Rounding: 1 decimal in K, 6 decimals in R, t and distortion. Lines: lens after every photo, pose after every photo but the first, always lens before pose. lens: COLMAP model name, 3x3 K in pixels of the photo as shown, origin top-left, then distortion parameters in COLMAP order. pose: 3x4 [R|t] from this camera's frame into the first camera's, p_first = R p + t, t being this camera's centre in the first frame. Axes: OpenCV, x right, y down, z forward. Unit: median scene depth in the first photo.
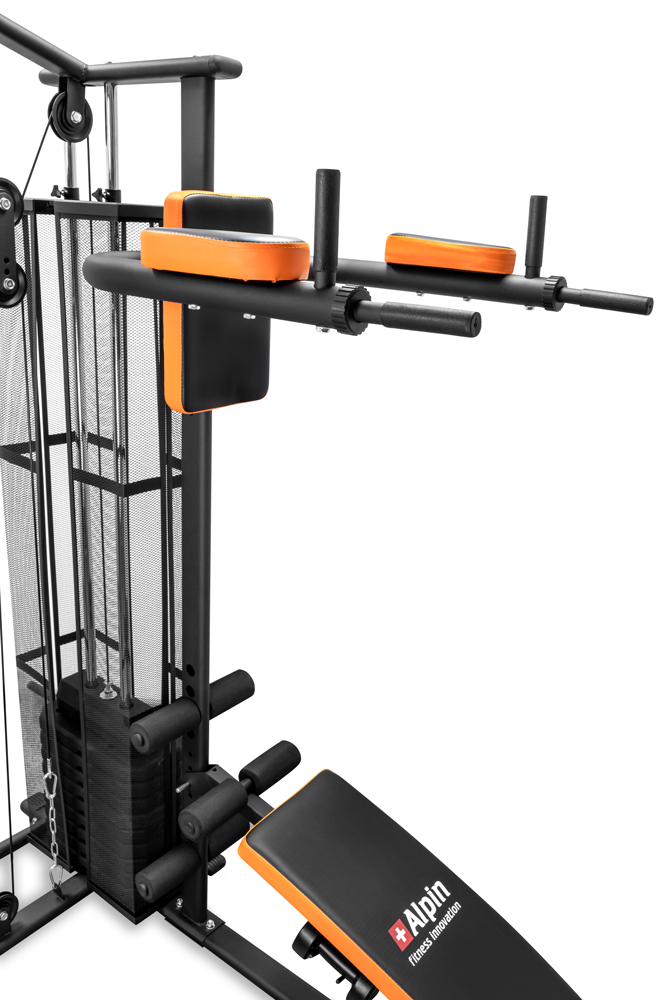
lens RADIAL K [[851.2, 0, 333.5], [0, 851.2, 500.0], [0, 0, 1]] dist [-0.007041, -0.001981]
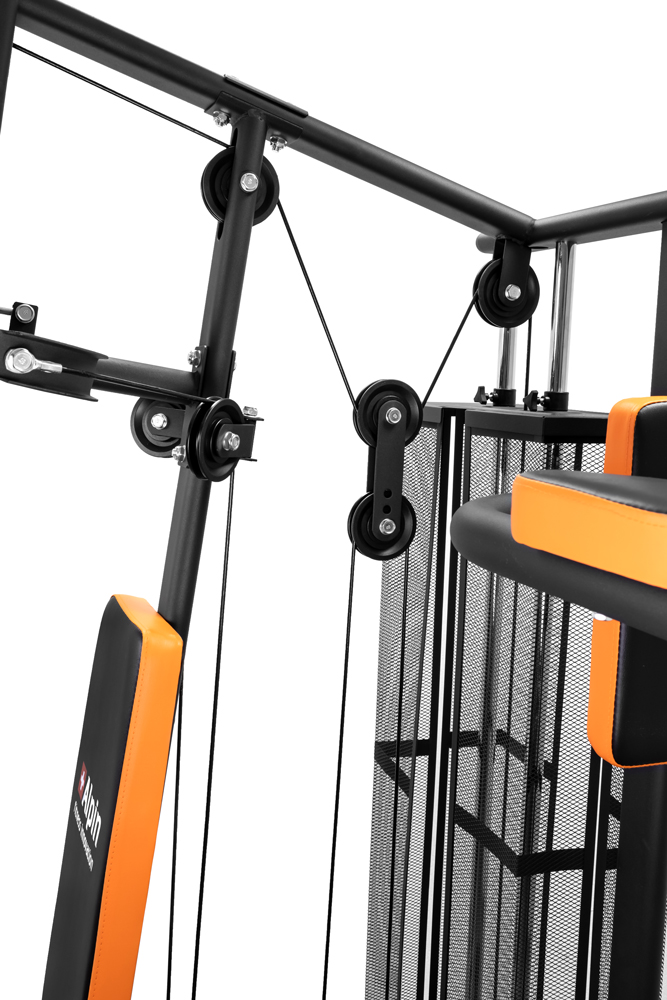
lens RADIAL K [[1081.5, 0, 333.8], [0, 1081.5, 513.7], [0, 0, 1]] dist [-0.019396, 0.269073]
pose [[0.853612, 0.043389, -0.519099, 0.033410], [-0.155247, 0.972430, -0.174009, -0.103083], [0.497237, 0.229125, 0.836813, 0.238743]]
